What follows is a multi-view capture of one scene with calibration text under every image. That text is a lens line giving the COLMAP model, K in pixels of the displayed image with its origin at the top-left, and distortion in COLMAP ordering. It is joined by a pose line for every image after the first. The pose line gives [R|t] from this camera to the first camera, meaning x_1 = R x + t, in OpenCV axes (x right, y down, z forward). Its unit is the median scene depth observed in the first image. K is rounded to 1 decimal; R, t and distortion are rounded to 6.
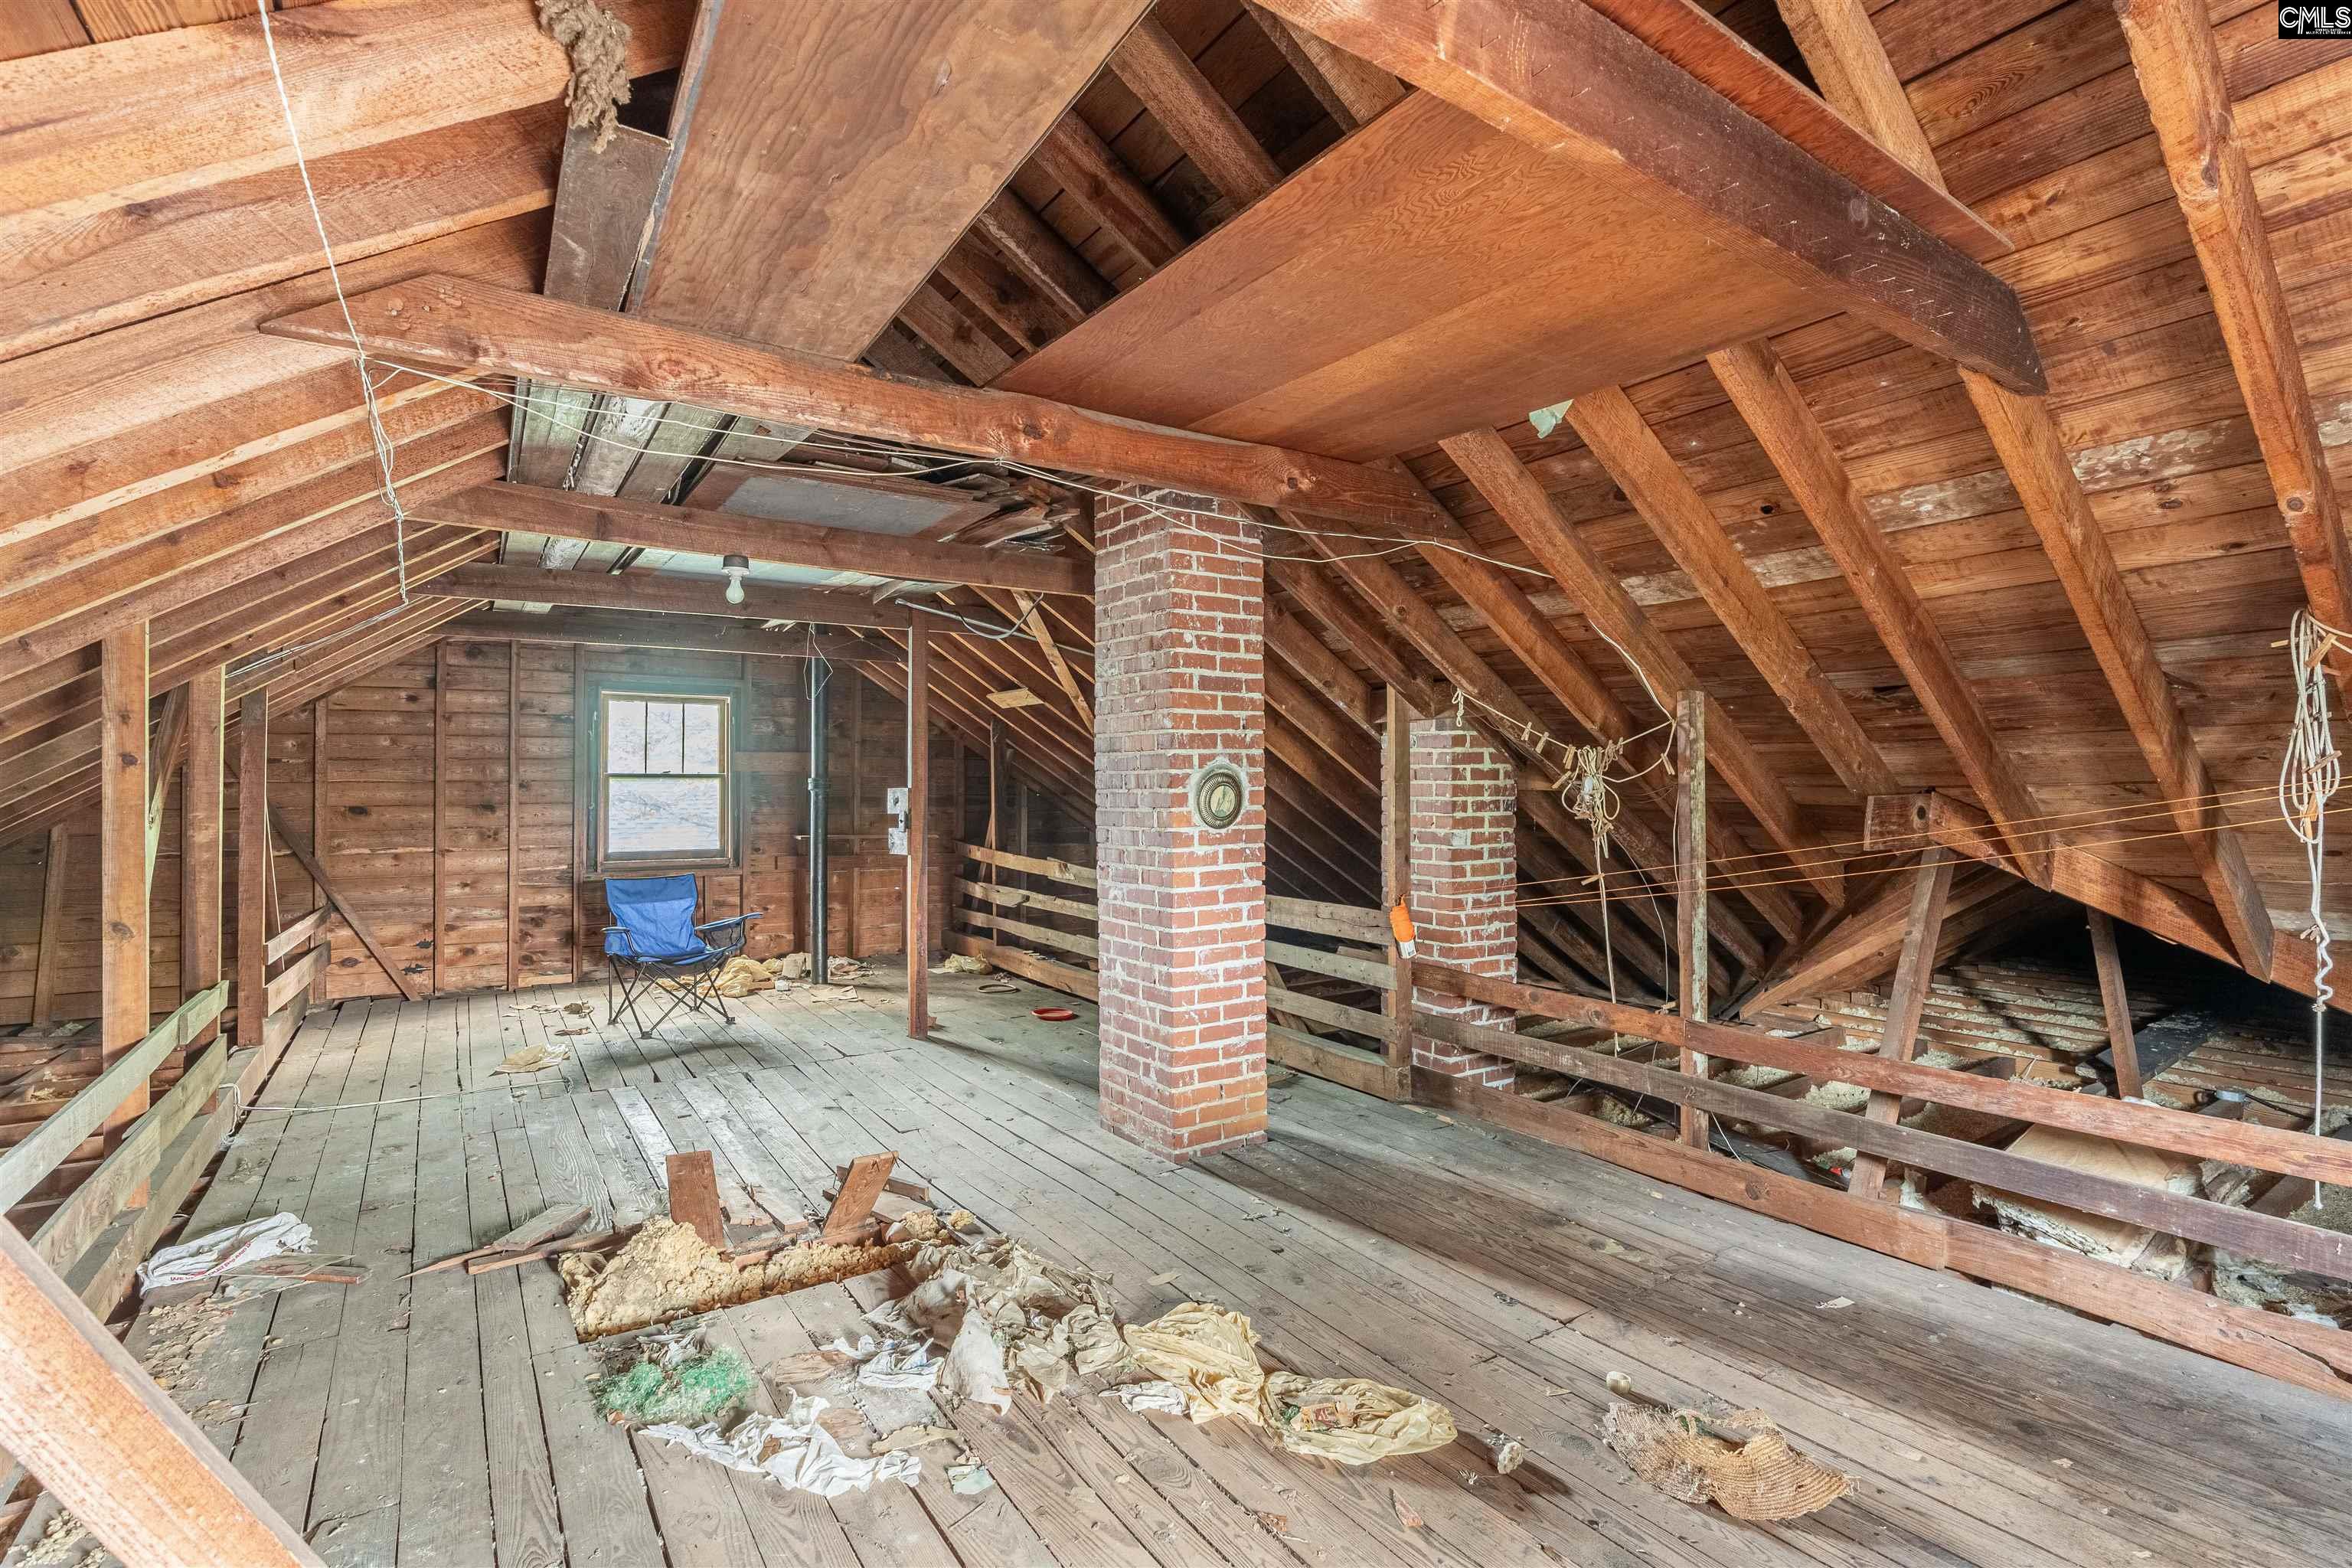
lens RADIAL K [[1110.0, 0, 1176.0], [0, 1110.0, 784.0], [0, 0, 1]] dist [-0.016267, -0.000416]
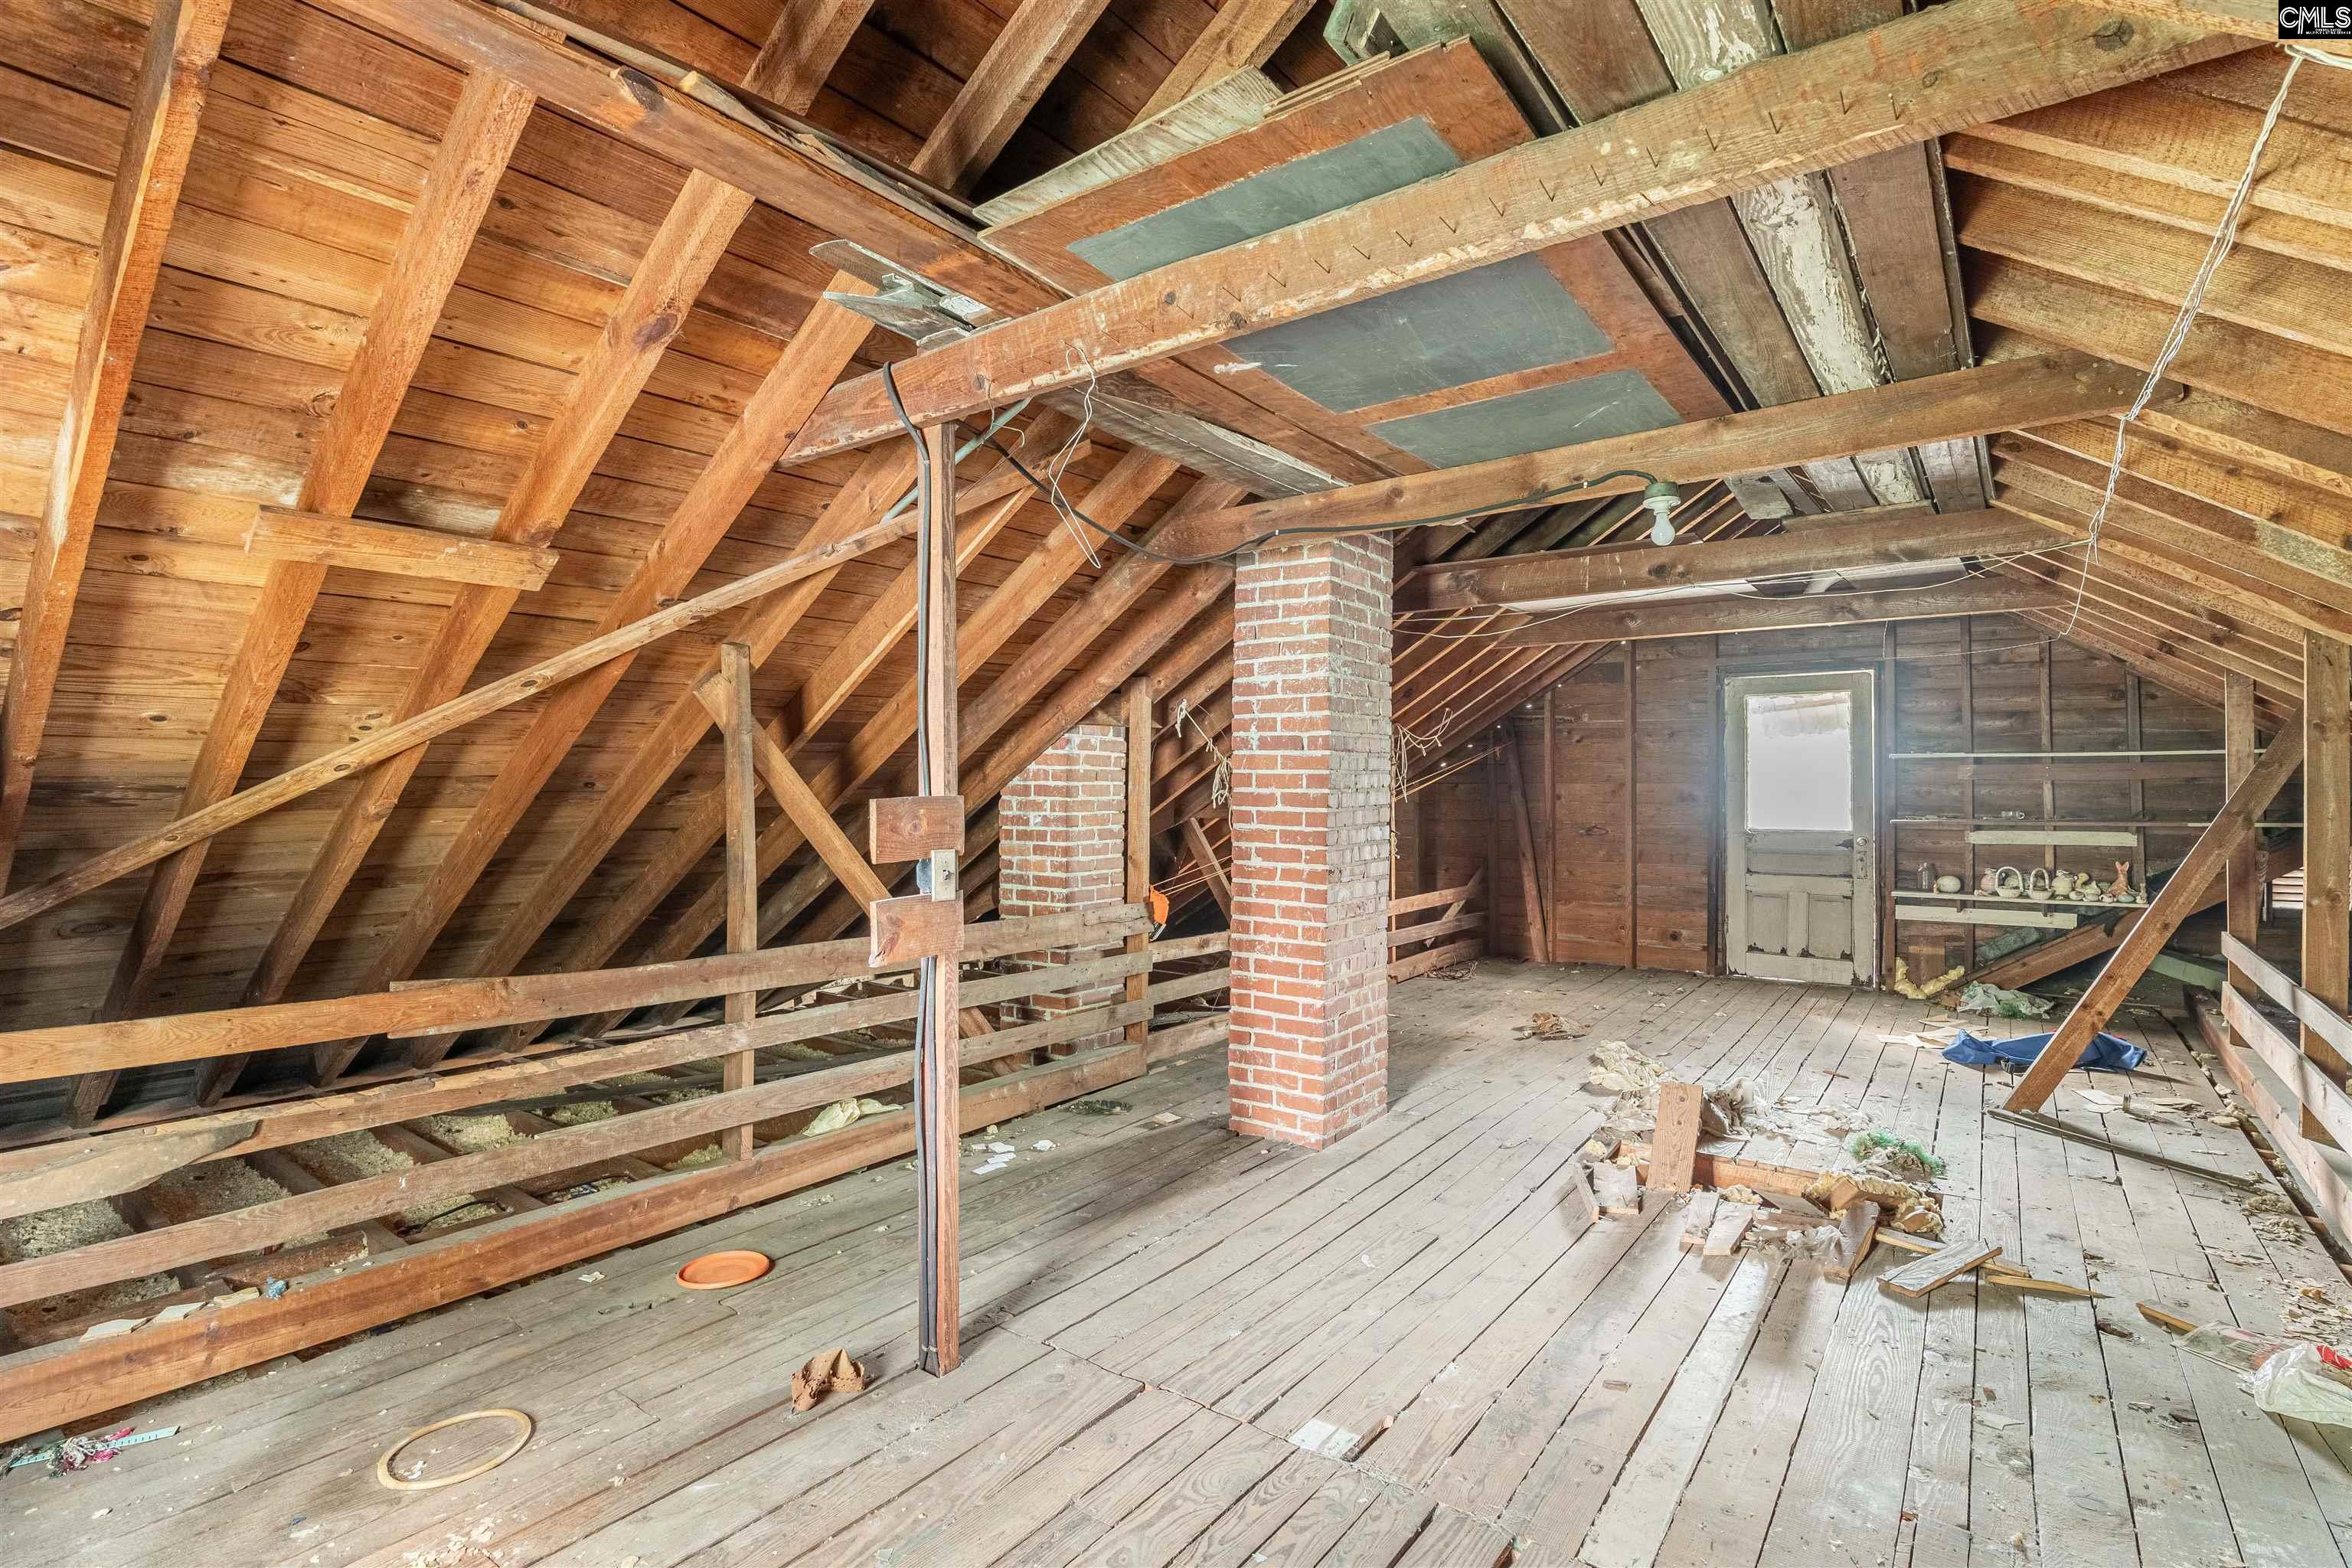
lens RADIAL K [[1110.0, 0, 1176.0], [0, 1110.0, 784.0], [0, 0, 1]] dist [-0.016267, -0.000416]
pose [[-0.334269, -0.000185, 0.942478, -0.915229], [-0.007770, 0.999967, -0.002560, 0.000521], [-0.942446, -0.008178, -0.334260, 1.430000]]
